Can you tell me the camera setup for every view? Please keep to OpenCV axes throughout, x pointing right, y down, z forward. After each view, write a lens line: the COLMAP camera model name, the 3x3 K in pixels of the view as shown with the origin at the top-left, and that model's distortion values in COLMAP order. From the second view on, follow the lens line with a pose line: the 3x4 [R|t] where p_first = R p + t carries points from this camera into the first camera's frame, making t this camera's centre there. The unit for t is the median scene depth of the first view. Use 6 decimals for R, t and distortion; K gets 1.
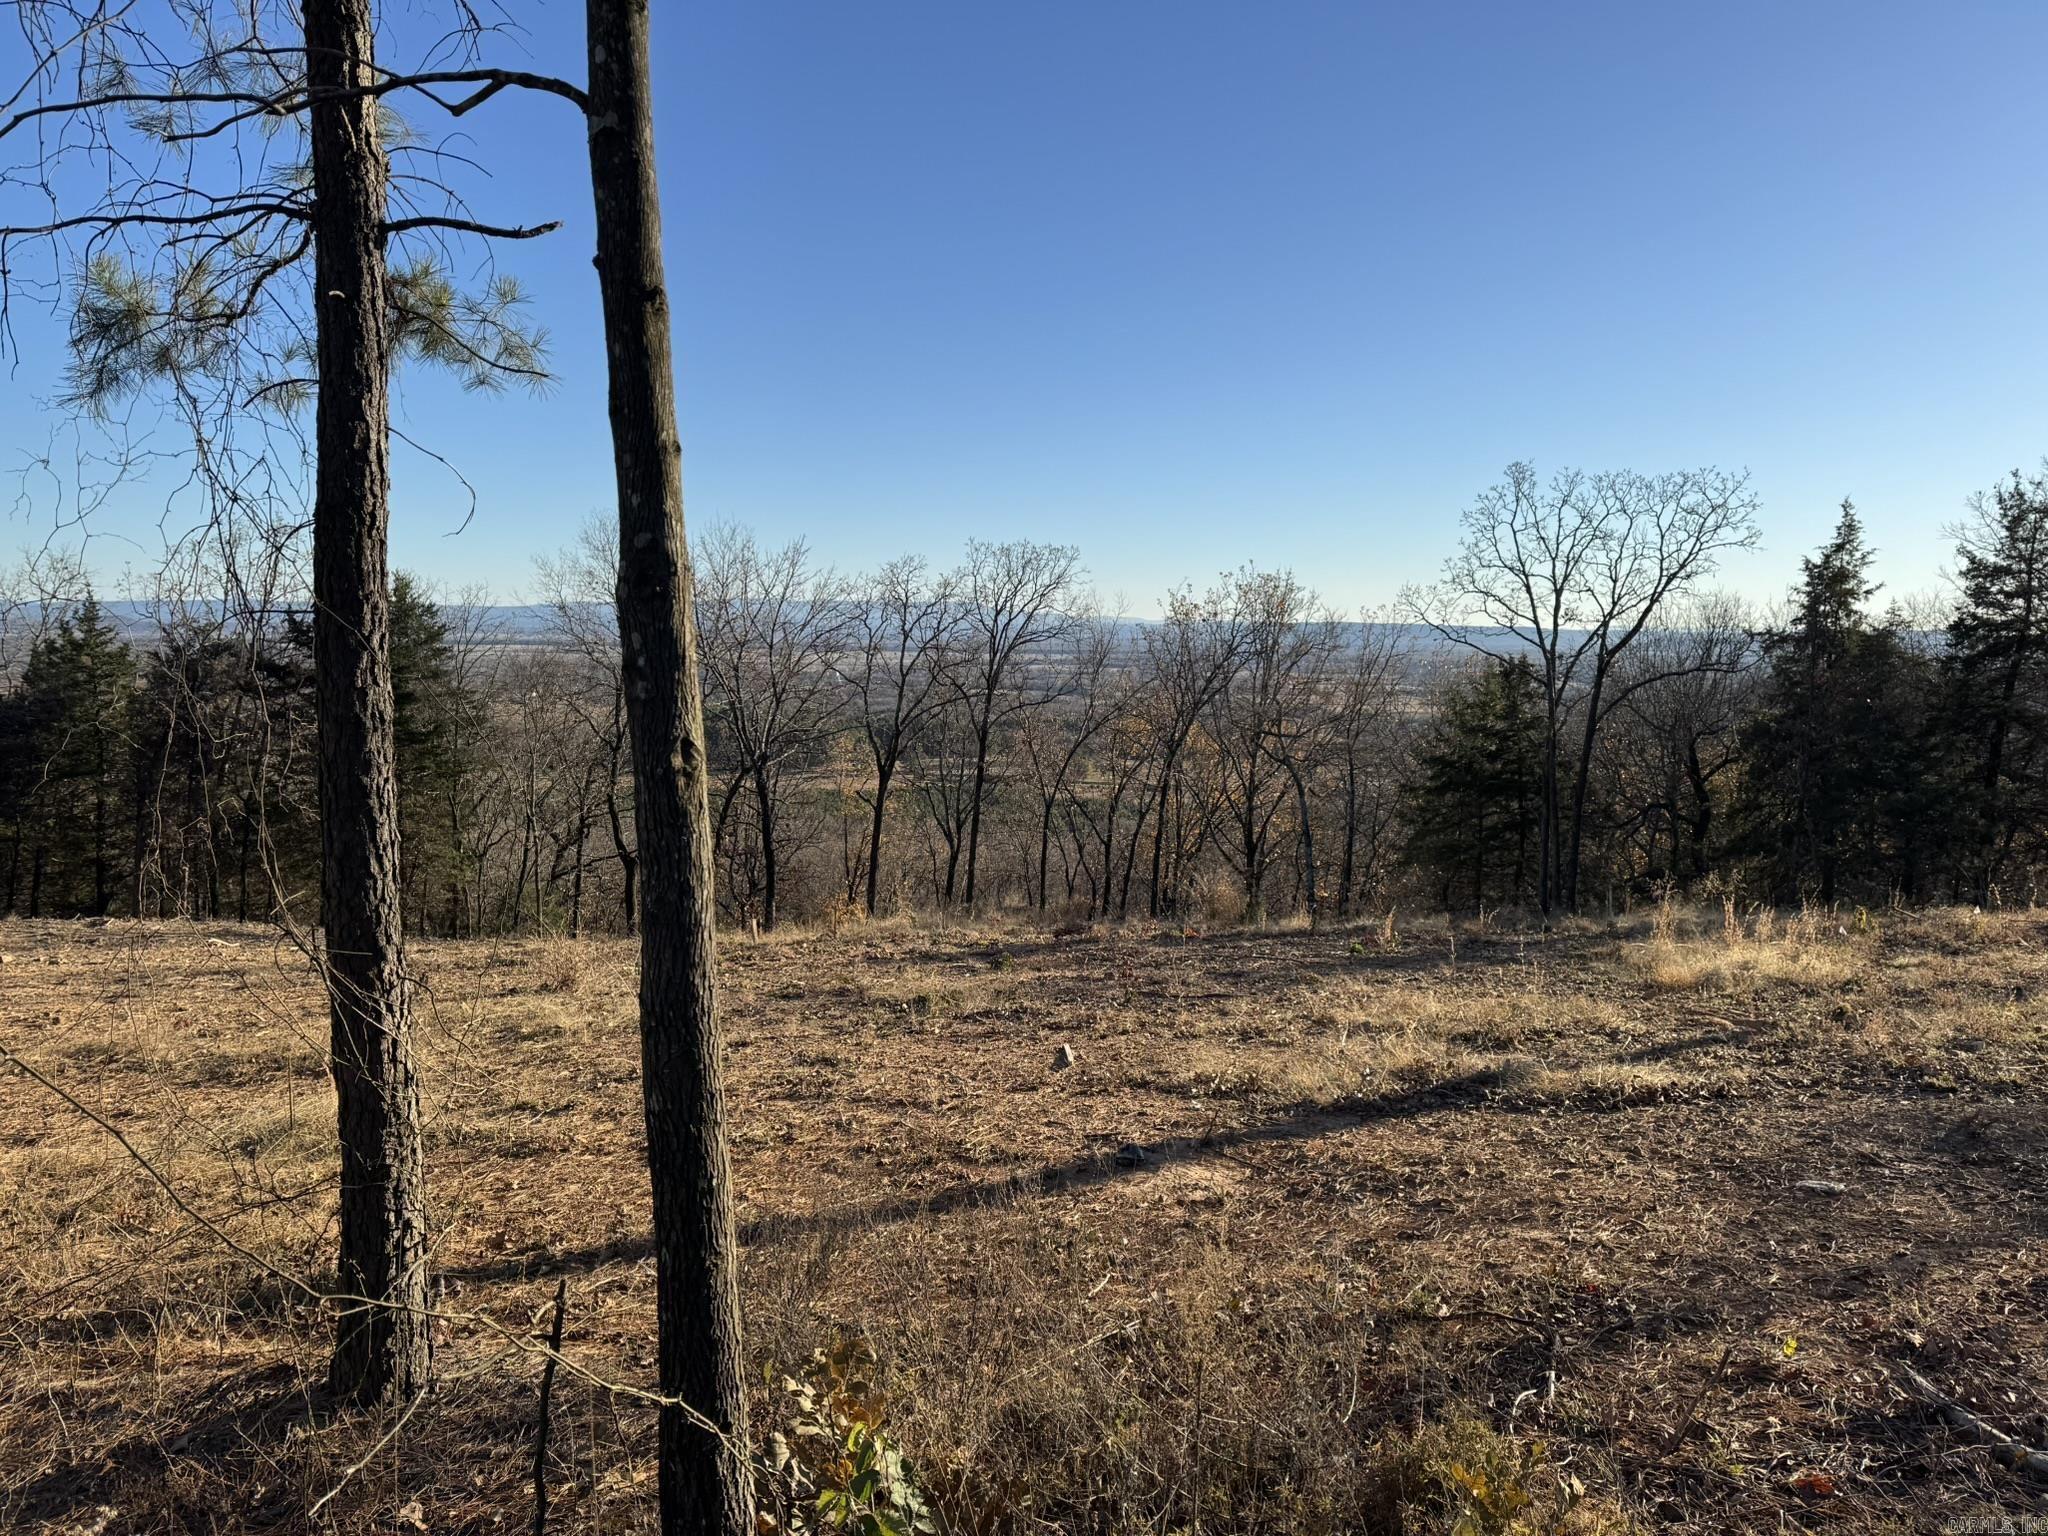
lens RADIAL K [[1438.3, 0, 1027.0], [0, 1438.3, 768.3], [0, 0, 1]] dist [0.057233, -0.060264]
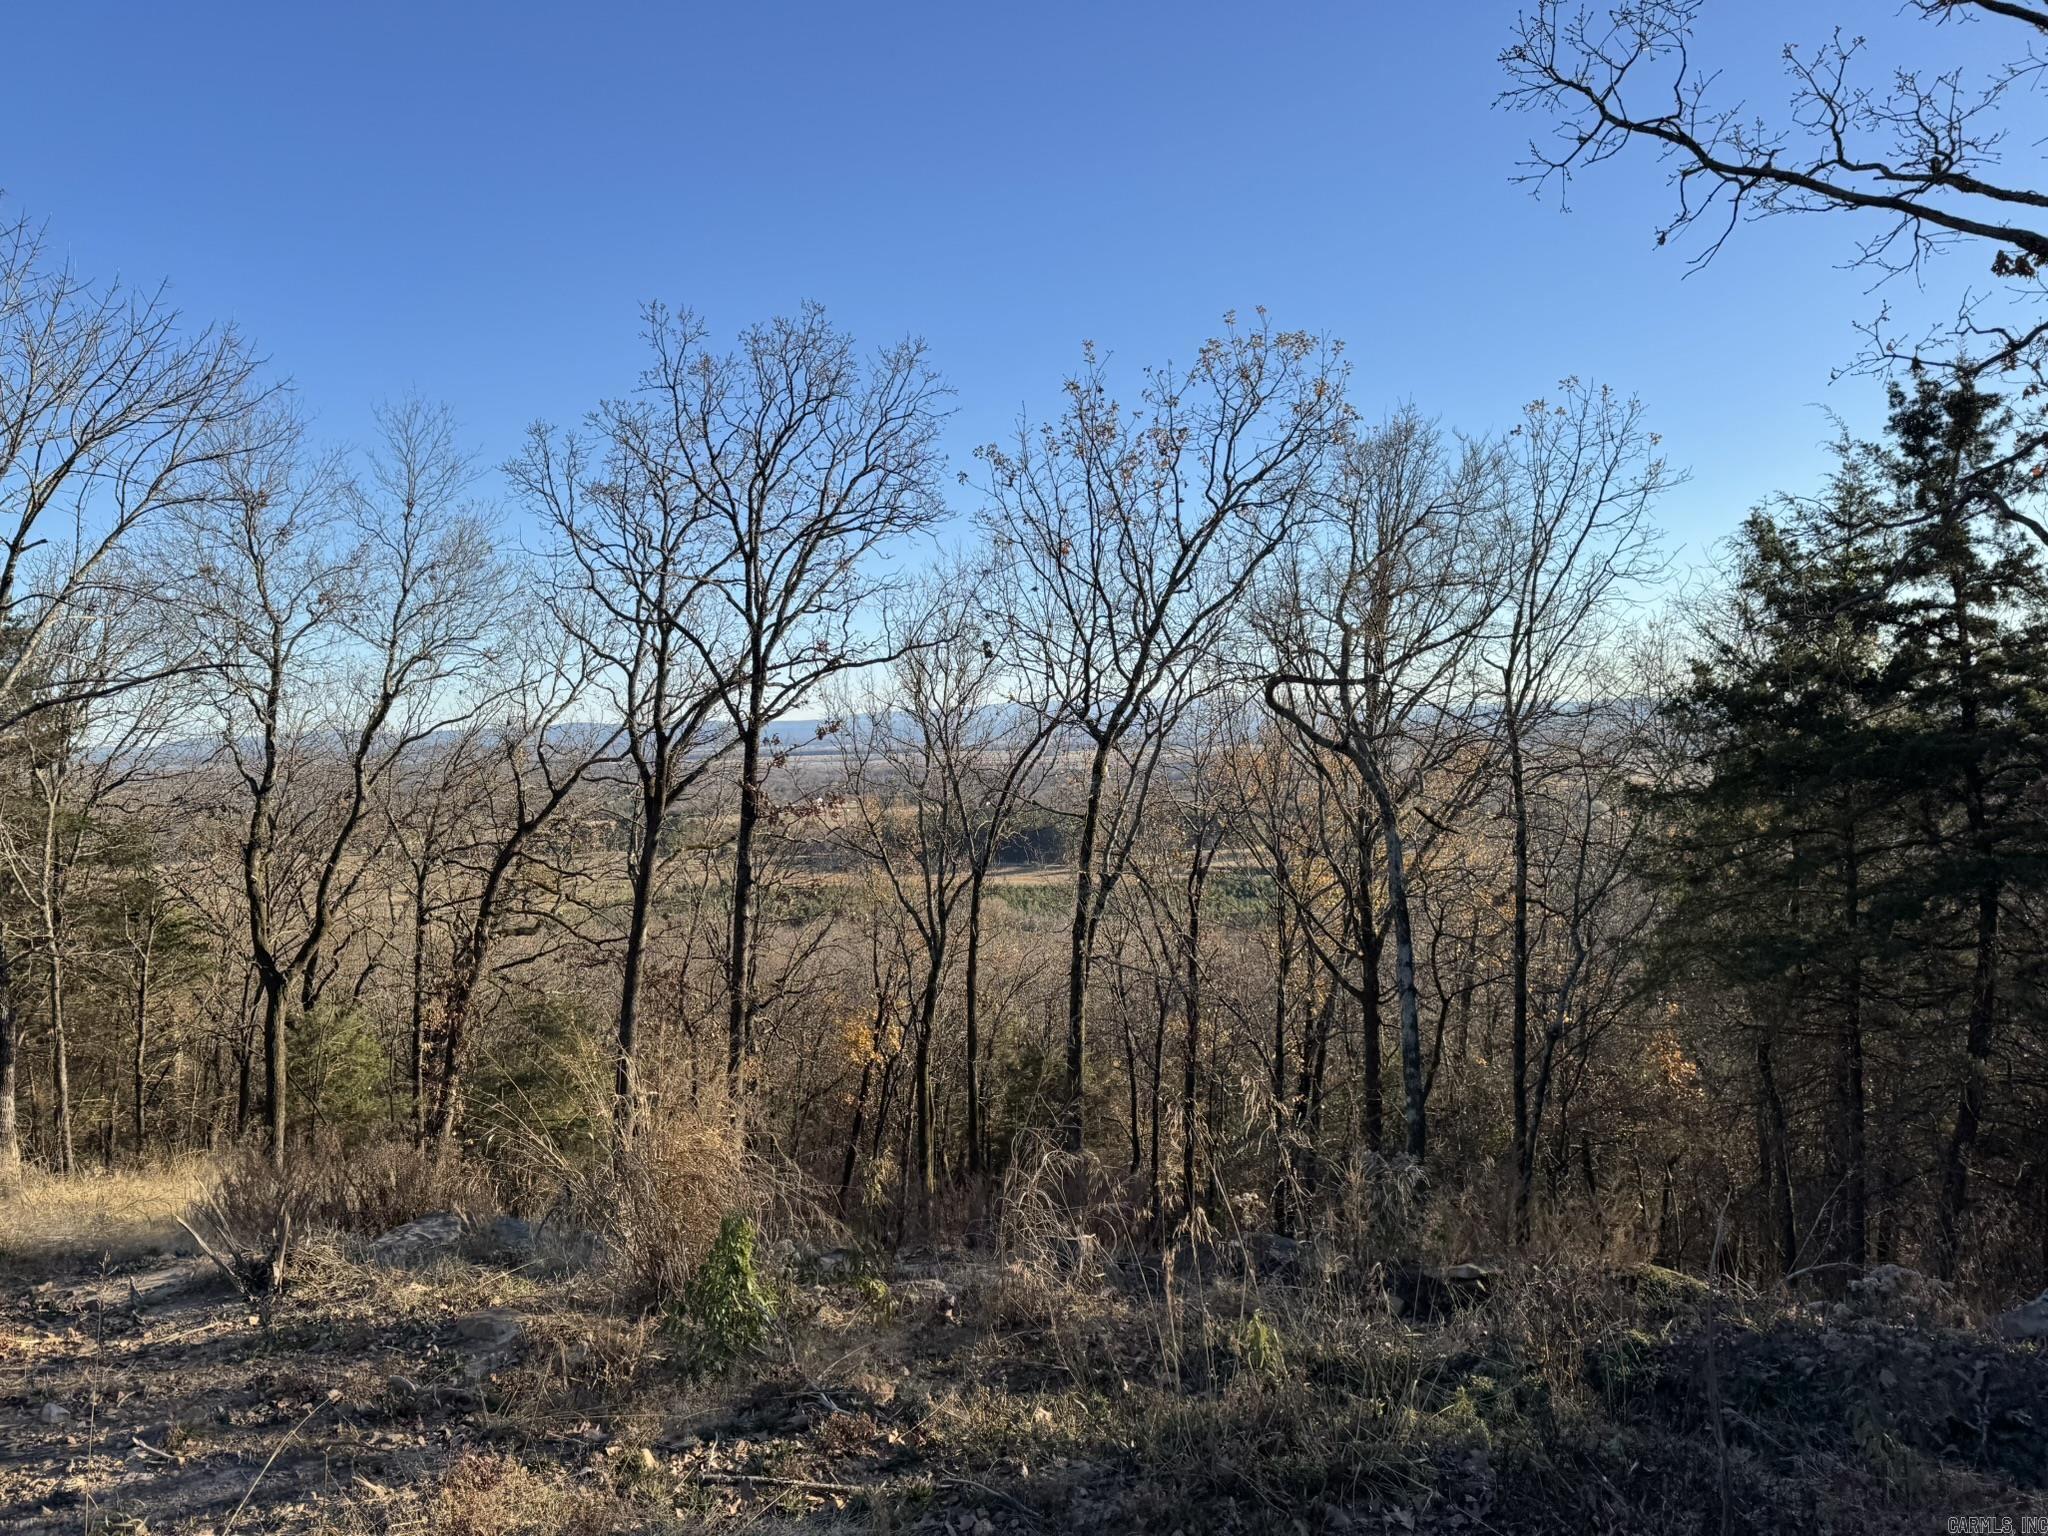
lens RADIAL K [[1438.3, 0, 1014.8], [0, 1438.3, 769.3], [0, 0, 1]] dist [0.057233, -0.060264]
pose [[0.979773, -0.034855, -0.197055, 0.162595], [0.021682, 0.997407, -0.068617, 0.029026], [0.198936, 0.062957, 0.977988, 0.542032]]
